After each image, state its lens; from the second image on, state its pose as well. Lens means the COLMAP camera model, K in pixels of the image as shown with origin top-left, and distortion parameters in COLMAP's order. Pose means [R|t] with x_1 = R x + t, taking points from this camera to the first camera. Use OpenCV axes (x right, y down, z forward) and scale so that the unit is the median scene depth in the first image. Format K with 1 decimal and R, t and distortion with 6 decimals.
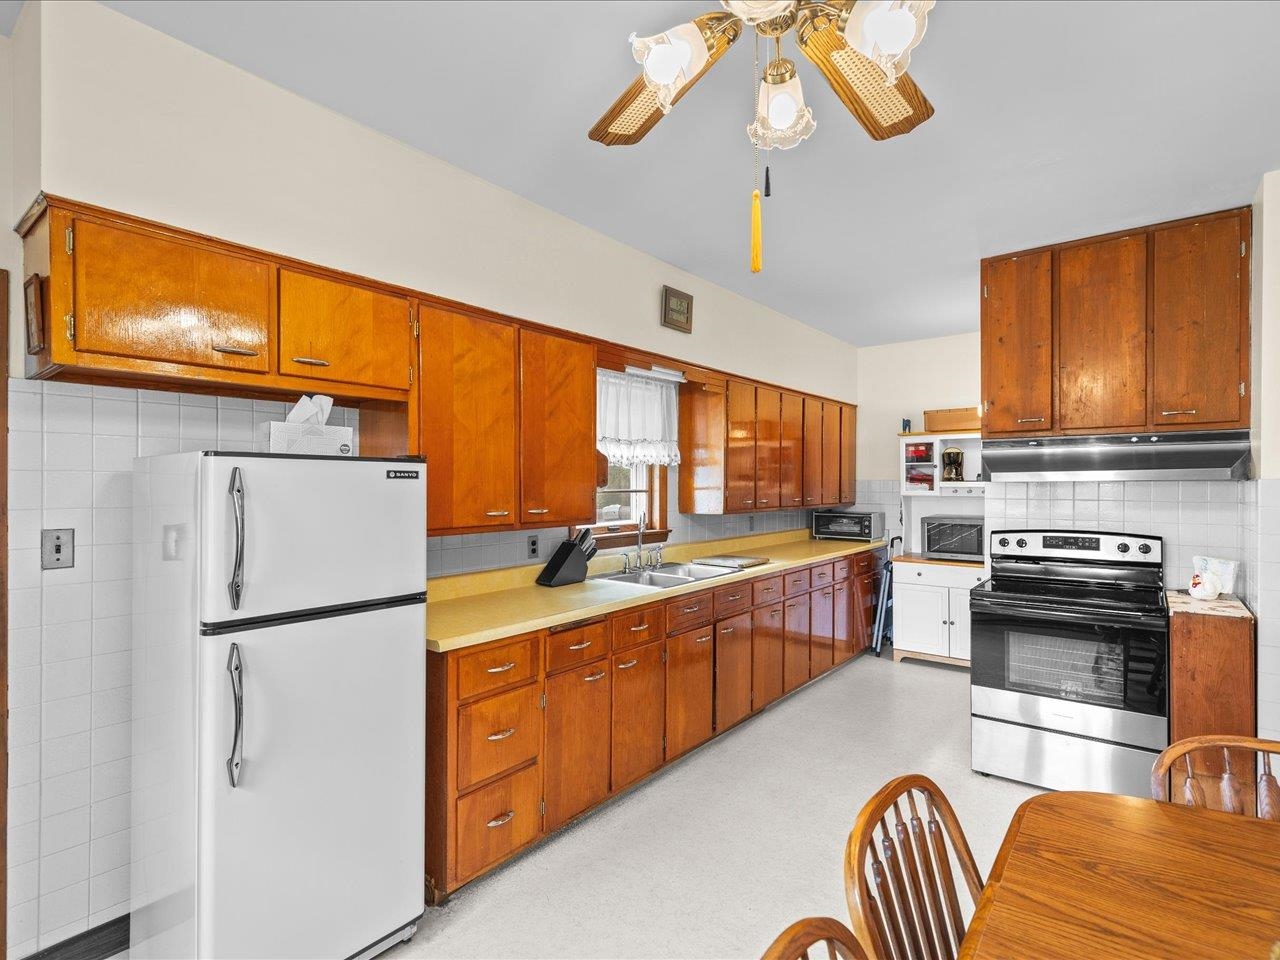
lens RADIAL K [[648.3, 0, 637.3], [0, 648.3, 481.1], [0, 0, 1]] dist [0.009823, -0.002681]
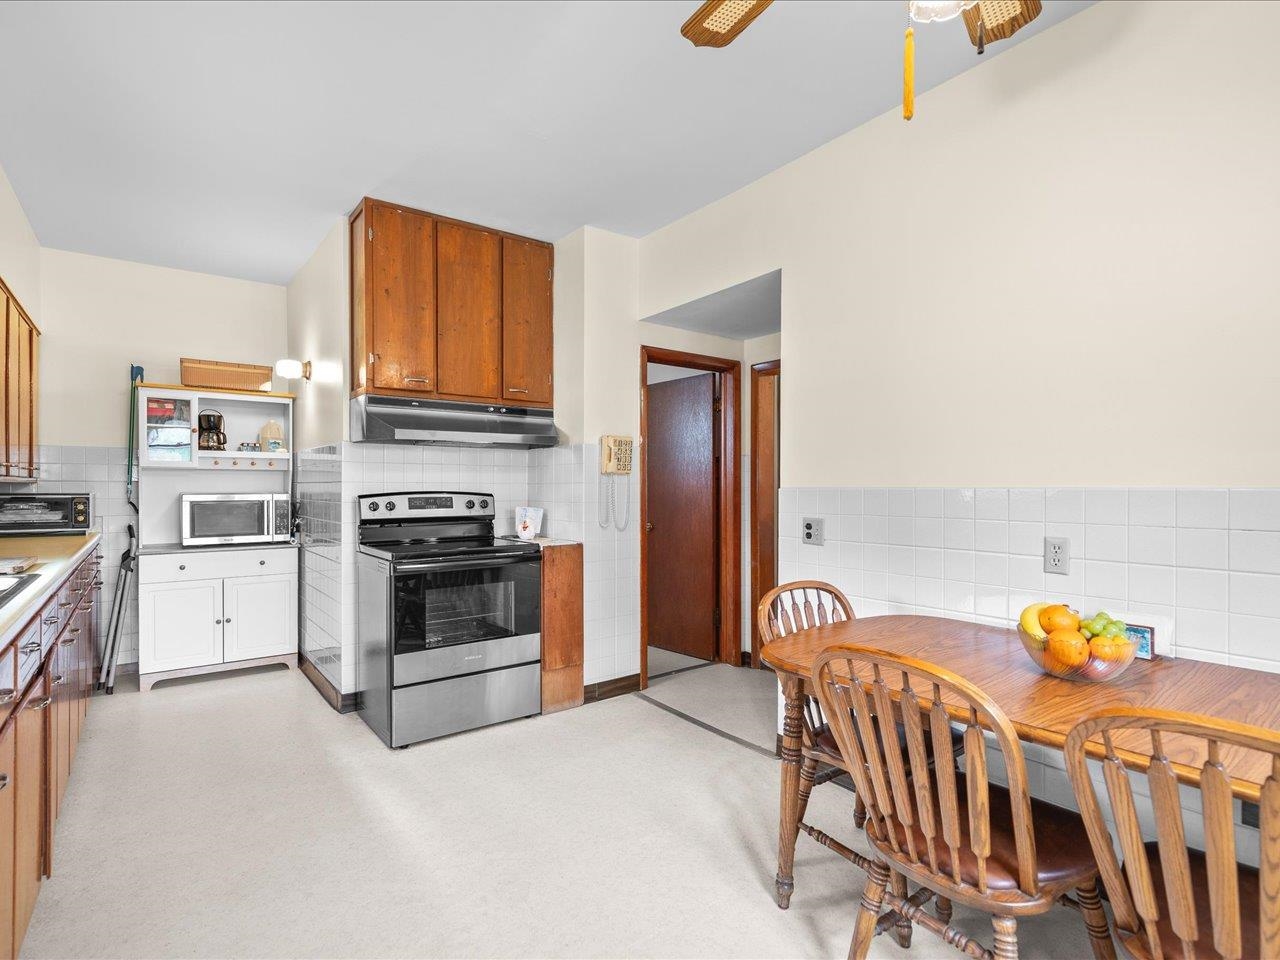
lens RADIAL K [[648.3, 0, 650.0], [0, 648.3, 490.6], [0, 0, 1]] dist [0.009823, -0.002681]
pose [[0.240644, -0.004888, 0.970601, -0.277559], [-0.002257, 0.999982, 0.005595, 0.069476], [-0.970611, -0.003537, 0.240628, 0.408945]]
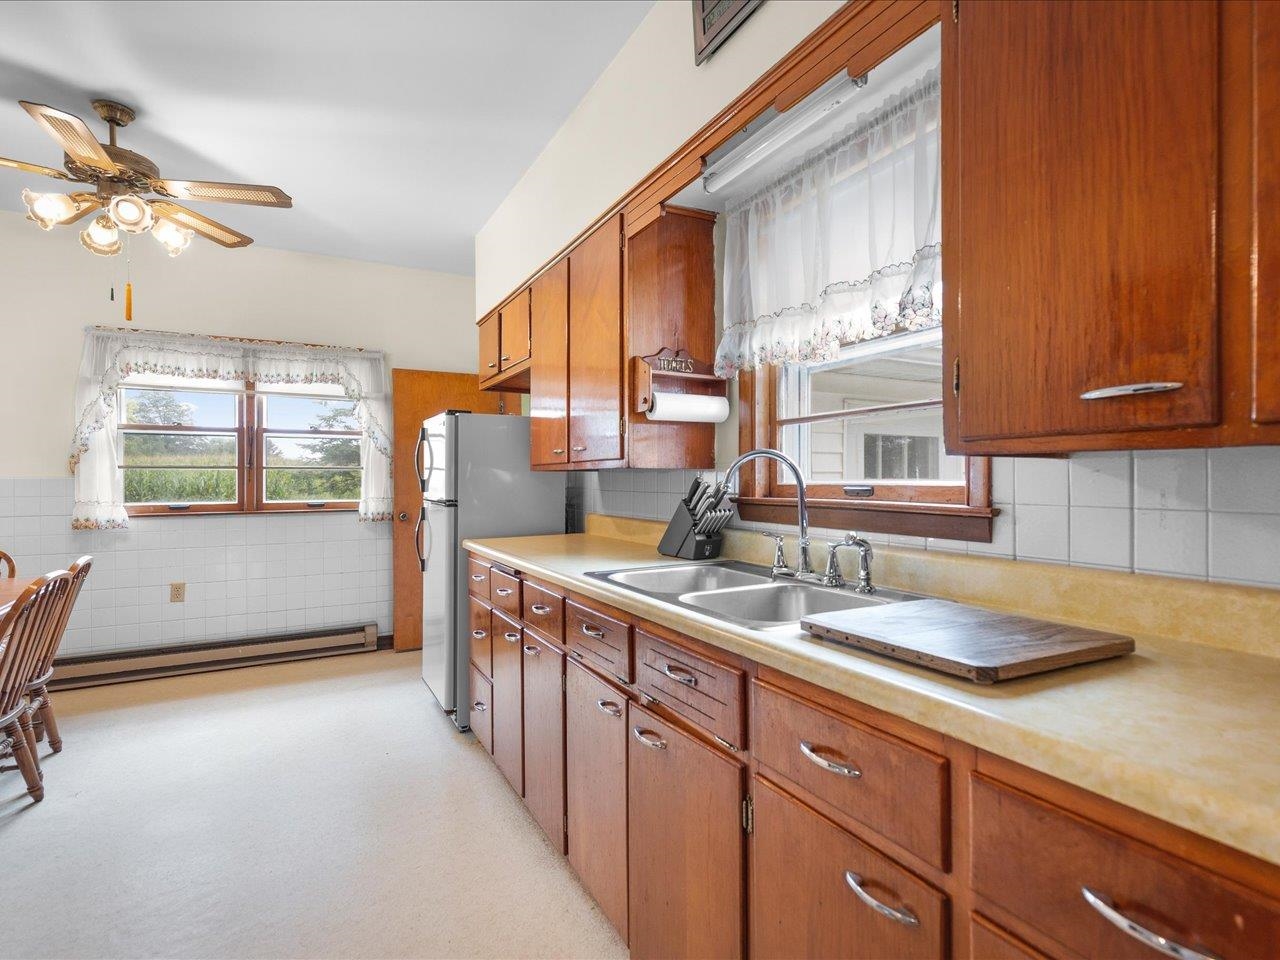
lens RADIAL K [[648.3, 0, 638.4], [0, 648.3, 483.7], [0, 0, 1]] dist [0.009823, -0.002681]
pose [[-0.401151, 0.012237, -0.915930, 0.527414], [0.007211, 0.999922, 0.010200, 0.072444], [0.915984, -0.002513, -0.401208, 1.204197]]
